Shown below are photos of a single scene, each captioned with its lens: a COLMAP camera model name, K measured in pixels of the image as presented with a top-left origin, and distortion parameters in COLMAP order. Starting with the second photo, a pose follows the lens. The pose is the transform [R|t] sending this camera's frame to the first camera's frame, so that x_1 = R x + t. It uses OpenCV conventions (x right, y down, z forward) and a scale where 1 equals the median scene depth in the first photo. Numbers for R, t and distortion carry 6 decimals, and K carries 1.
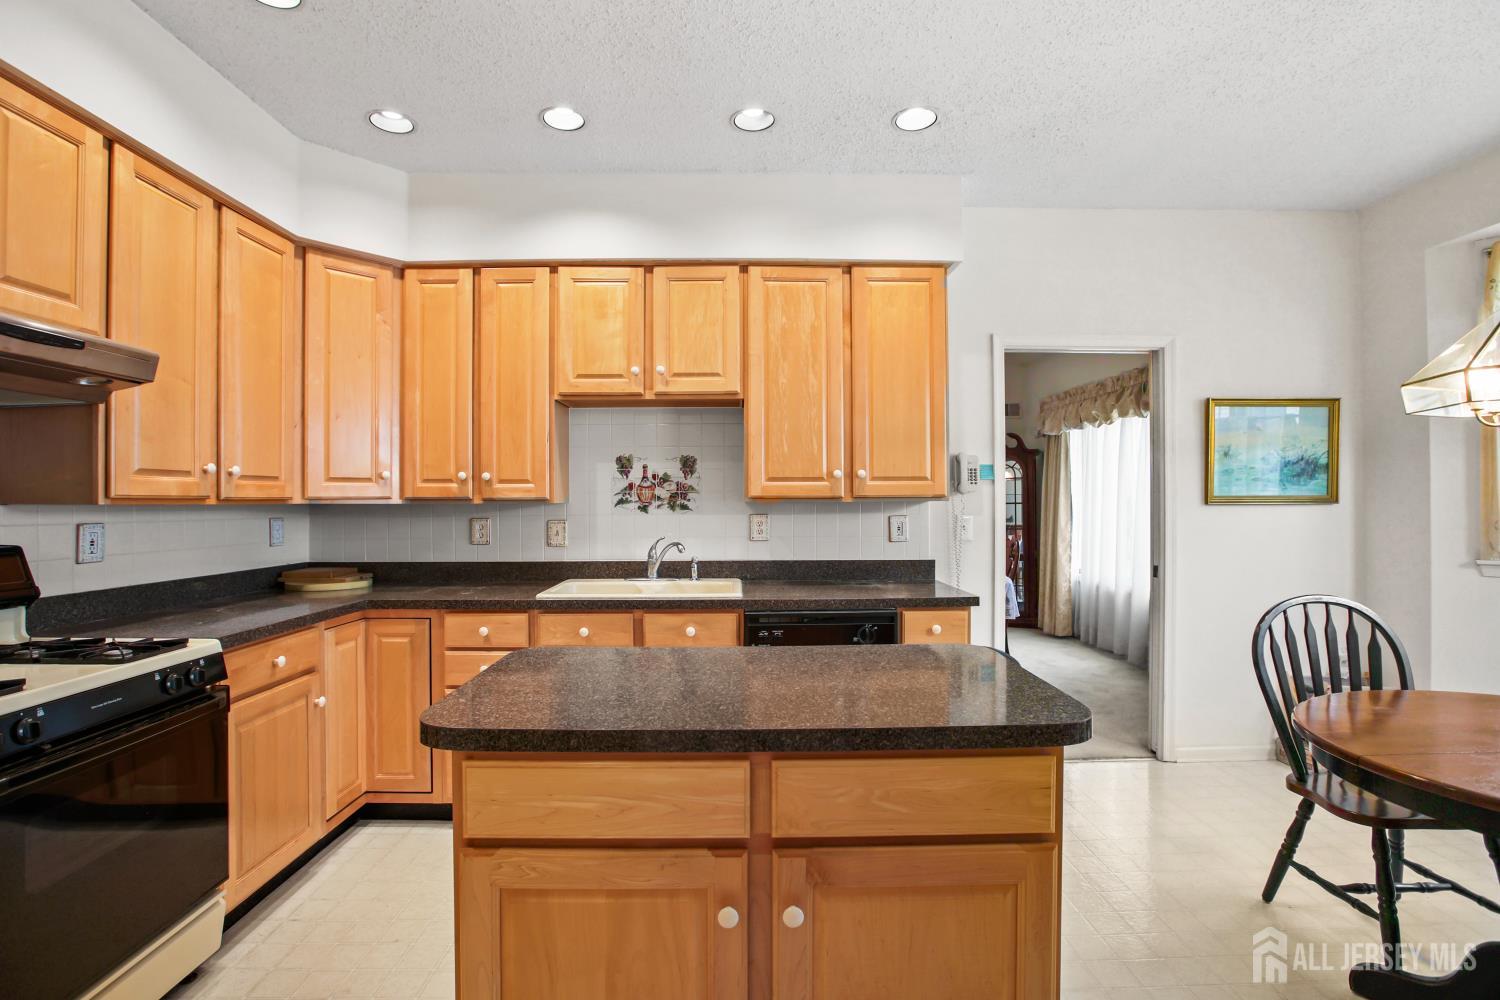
lens RADIAL K [[707.5, 0, 744.6], [0, 707.5, 498.1], [0, 0, 1]] dist [-0.045131, 0.014339]
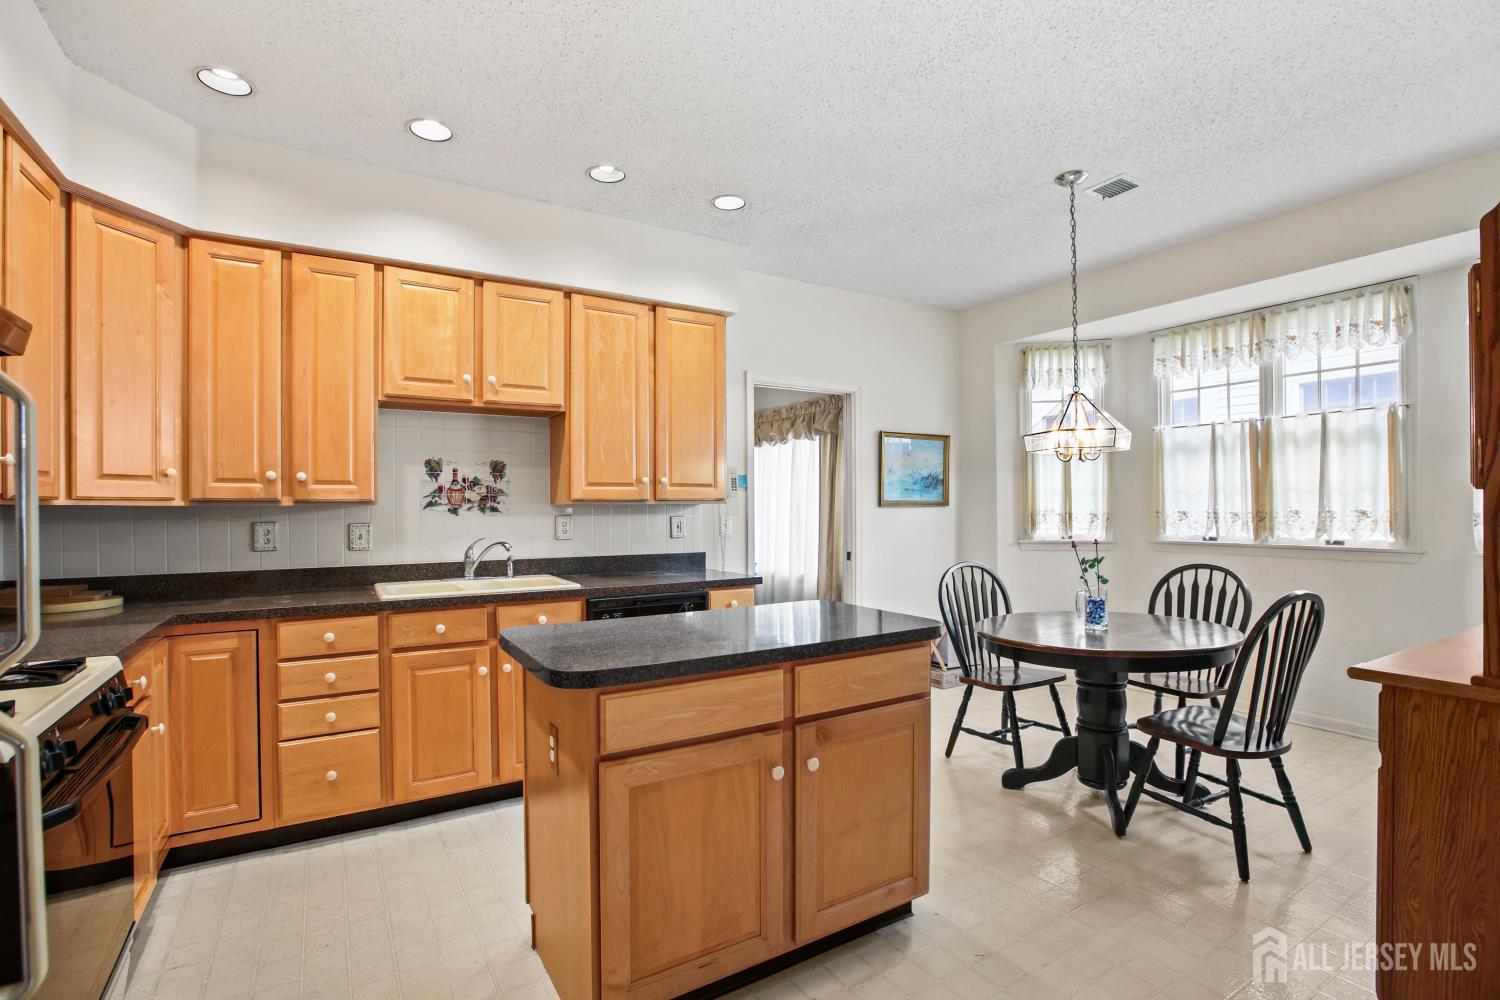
lens RADIAL K [[707.5, 0, 755.1], [0, 707.5, 506.1], [0, 0, 1]] dist [-0.045131, 0.014339]
pose [[0.856396, -0.000630, 0.516319, -0.323617], [0.000198, 1.000000, 0.000892, 0.007785], [-0.516319, -0.000662, 0.856396, -0.106893]]
